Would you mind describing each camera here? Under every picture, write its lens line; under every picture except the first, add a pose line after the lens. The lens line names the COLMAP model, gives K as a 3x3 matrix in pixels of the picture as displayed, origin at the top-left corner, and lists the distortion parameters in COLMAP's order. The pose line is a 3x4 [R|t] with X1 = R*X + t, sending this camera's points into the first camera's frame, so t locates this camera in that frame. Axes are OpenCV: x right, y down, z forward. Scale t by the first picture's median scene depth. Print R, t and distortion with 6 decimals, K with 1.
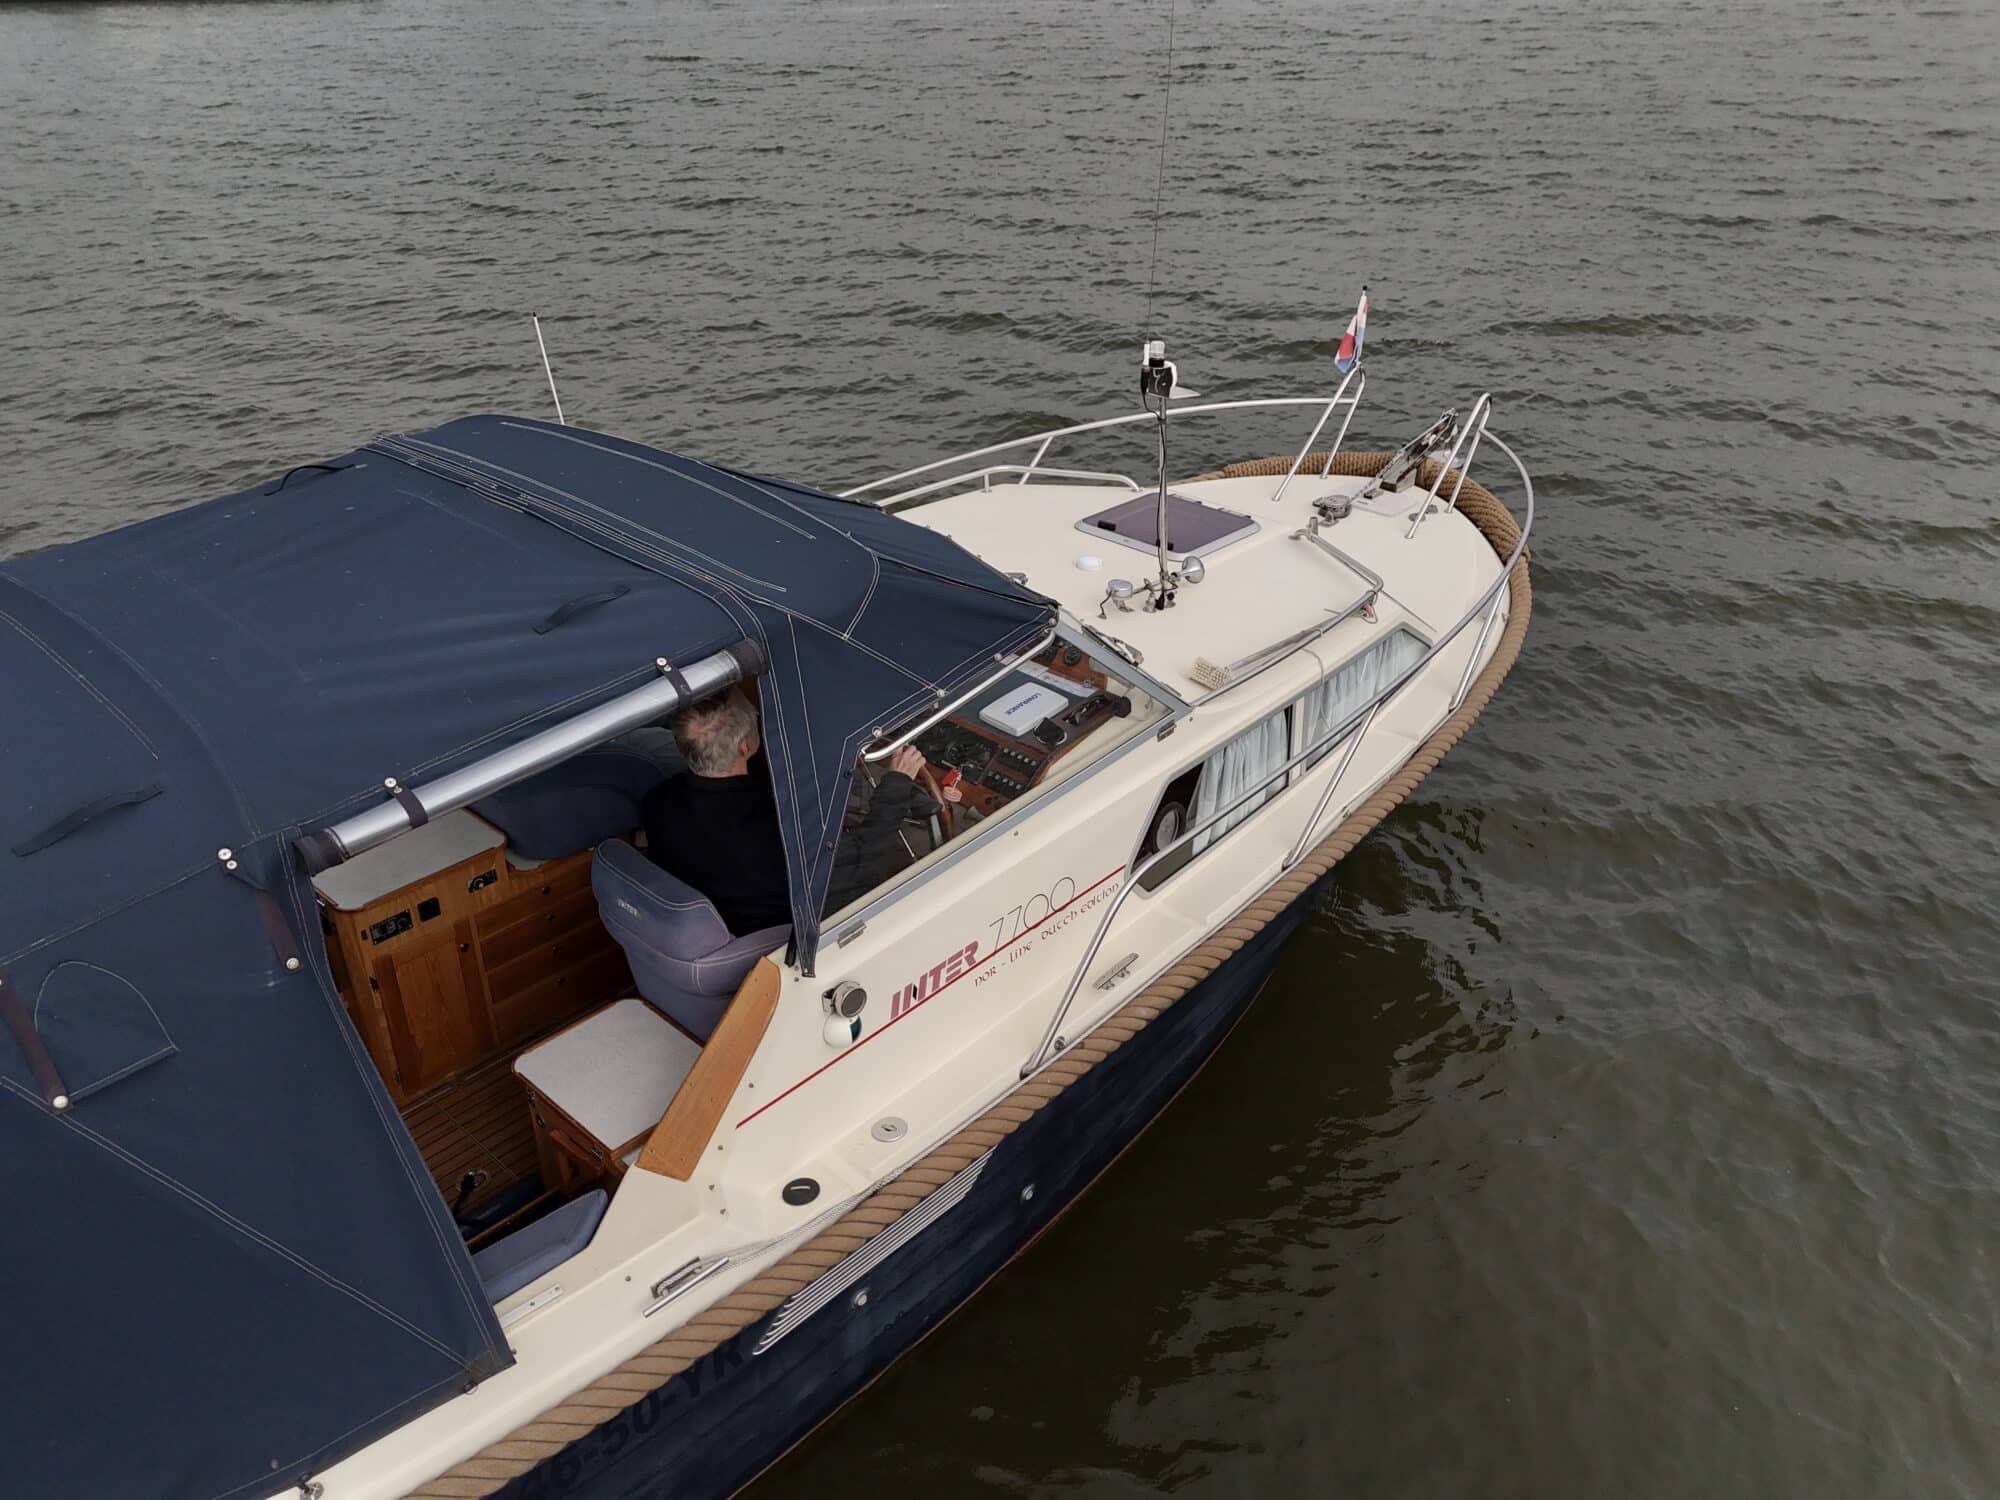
lens RADIAL K [[1504.1, 0, 1018.3], [0, 1504.1, 743.5], [0, 0, 1]] dist [0.087712, -0.052068]
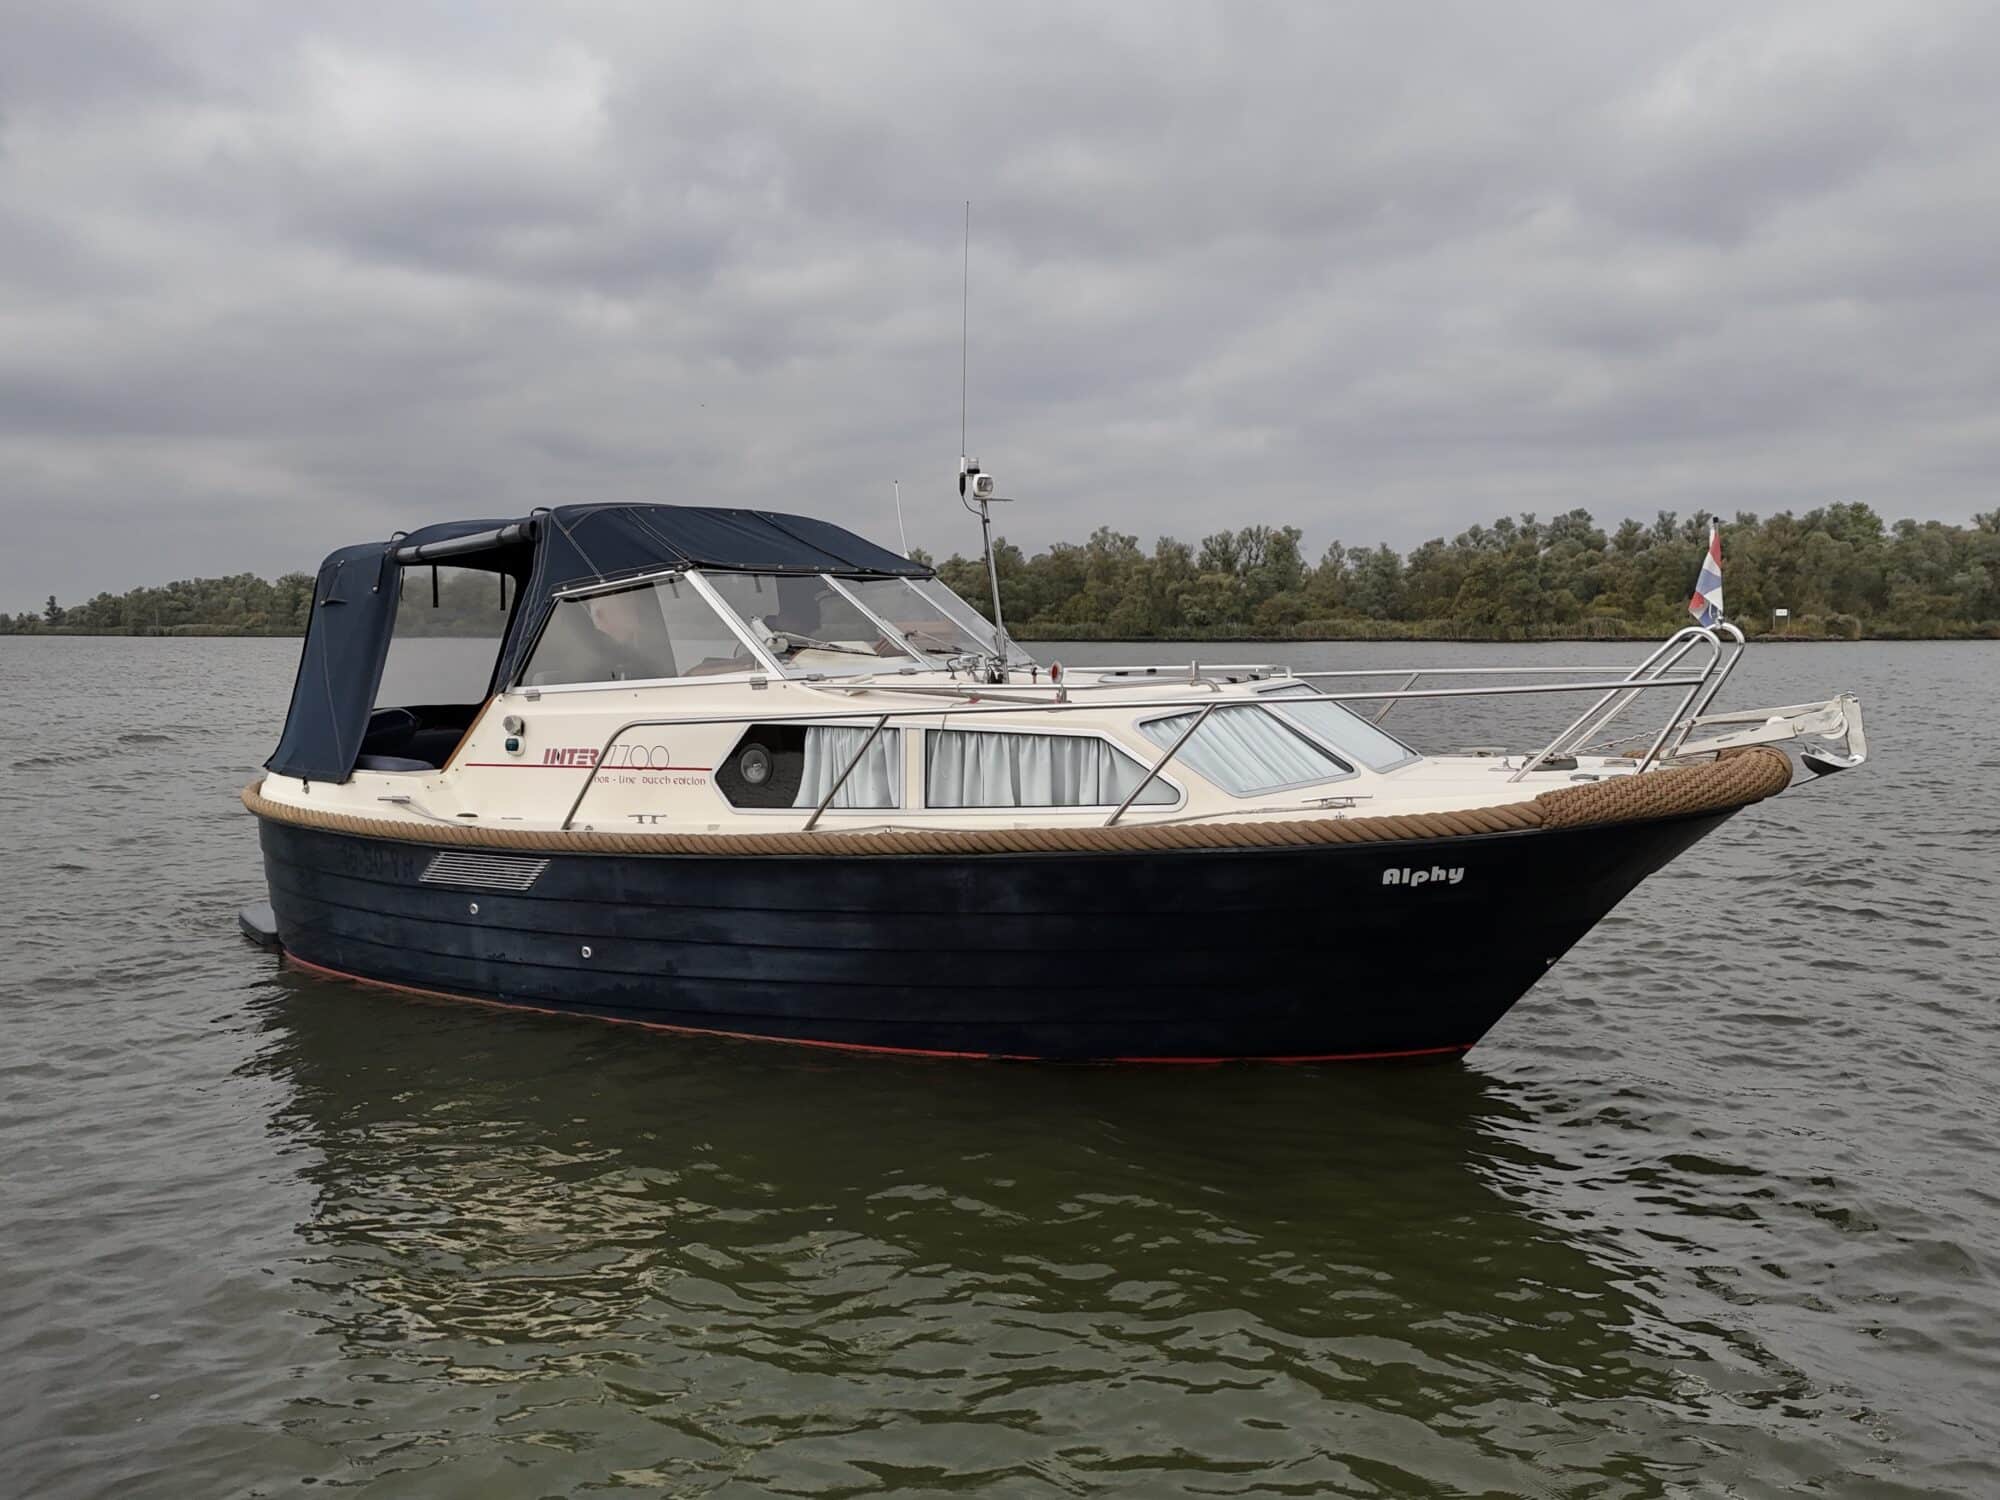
lens RADIAL K [[1504.1, 0, 980.7], [0, 1504.1, 741.6], [0, 0, 1]] dist [0.087712, -0.052068]
pose [[0.214290, 0.060516, -0.974894, 1.673796], [-0.457659, 0.887964, -0.045477, 0.009939], [0.862918, 0.455915, 0.217977, 1.019880]]
